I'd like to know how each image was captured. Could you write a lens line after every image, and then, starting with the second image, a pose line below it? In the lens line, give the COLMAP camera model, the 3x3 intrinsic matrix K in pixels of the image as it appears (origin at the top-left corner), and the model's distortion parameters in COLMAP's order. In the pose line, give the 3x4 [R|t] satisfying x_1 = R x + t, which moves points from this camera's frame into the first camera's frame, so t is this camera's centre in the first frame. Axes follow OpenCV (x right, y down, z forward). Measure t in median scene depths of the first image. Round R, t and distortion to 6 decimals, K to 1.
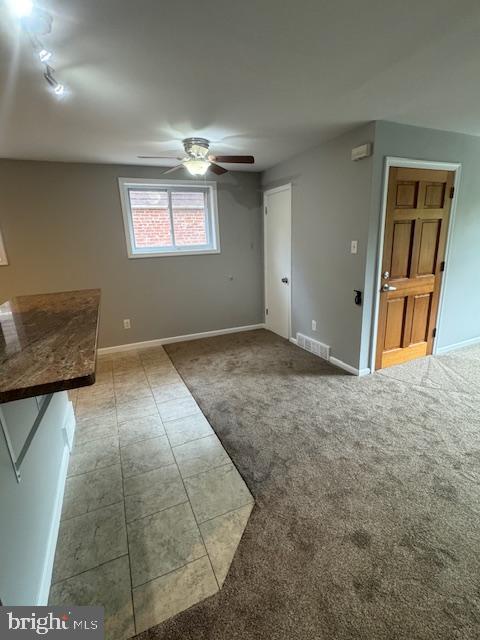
lens RADIAL K [[301.3, 0, 237.9], [0, 301.3, 319.5], [0, 0, 1]] dist [-0.004330, 0.001075]
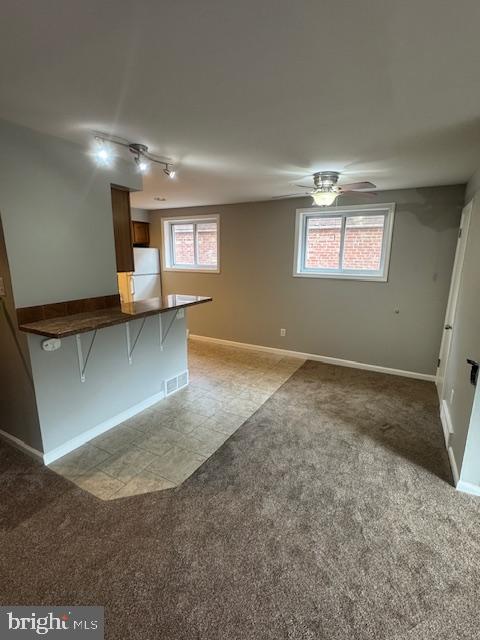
lens RADIAL K [[301.3, 0, 238.5], [0, 301.3, 317.6], [0, 0, 1]] dist [-0.004330, 0.001075]
pose [[0.604455, 0.204543, -0.769933, 0.581748], [-0.237025, 0.968883, 0.071313, -0.116023], [0.760561, 0.139388, 0.634128, 0.183361]]
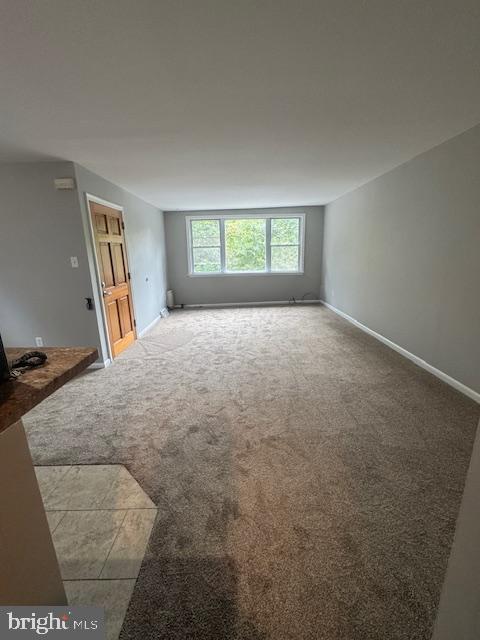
lens RADIAL K [[277.3, 0, 240.8], [0, 277.3, 320.2], [0, 0, 1]] dist [-0.001419, -0.000208]
pose [[0.396494, -0.189135, 0.898343, -0.373901], [0.244034, 0.965056, 0.095473, 0.032562], [-0.885009, 0.181371, 0.428794, 0.001029]]
